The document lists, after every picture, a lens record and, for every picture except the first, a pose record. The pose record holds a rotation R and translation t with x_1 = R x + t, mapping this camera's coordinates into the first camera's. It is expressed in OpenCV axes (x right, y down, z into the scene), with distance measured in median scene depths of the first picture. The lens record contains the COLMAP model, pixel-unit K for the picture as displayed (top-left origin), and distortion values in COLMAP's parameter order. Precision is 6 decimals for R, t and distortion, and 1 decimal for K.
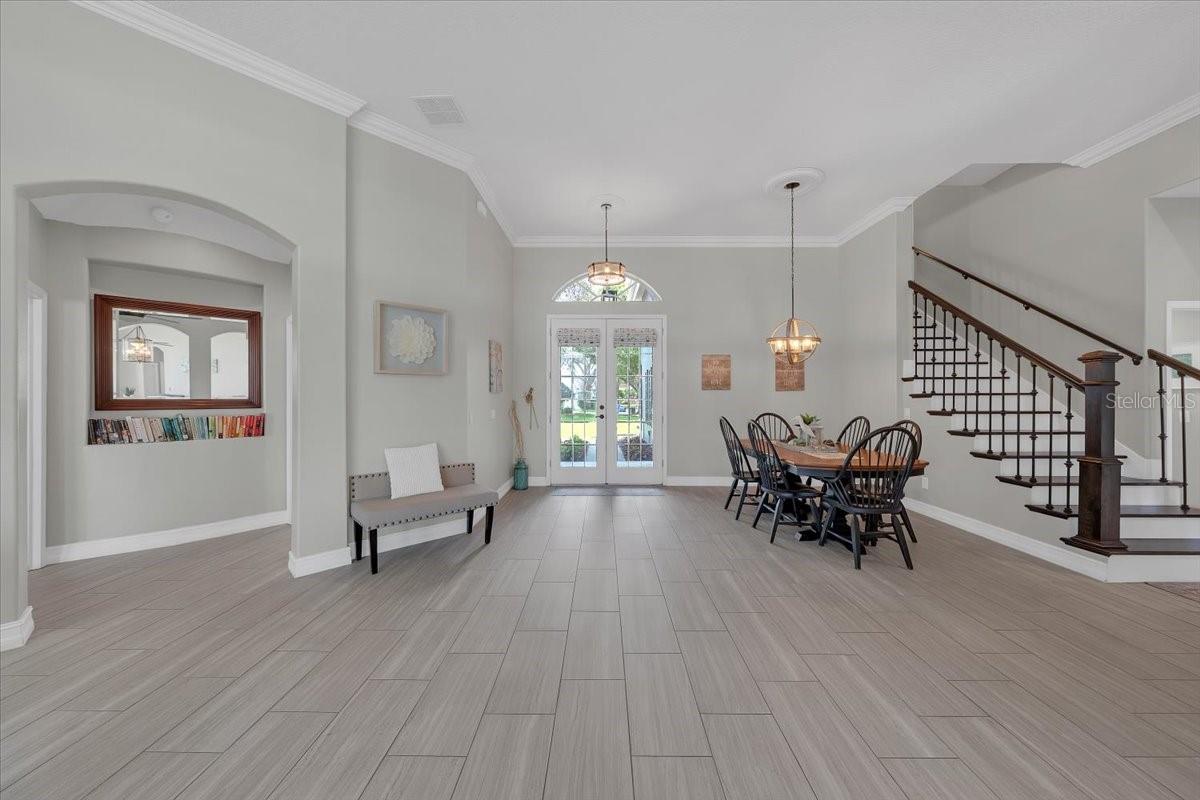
lens RADIAL K [[412.6, 0, 587.2], [0, 412.6, 393.7], [0, 0, 1]] dist [-0.006167, 0.000545]
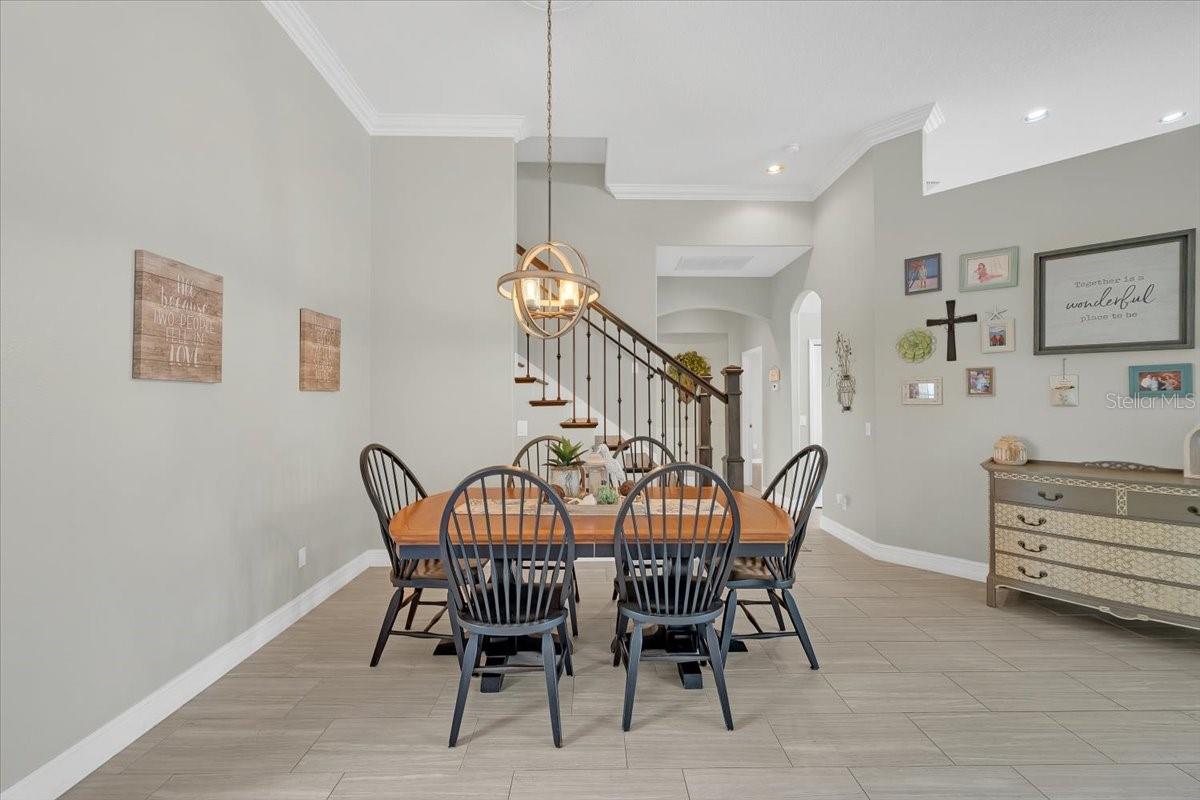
lens RADIAL K [[446.6, 0, 598.8], [0, 446.6, 397.4], [0, 0, 1]] dist [0.001551, 0.000030]
pose [[0.013759, 0.003620, 0.999899, -0.000705], [-0.018580, 0.999822, -0.003364, -0.004428], [-0.999733, -0.018532, 0.013824, 0.775742]]
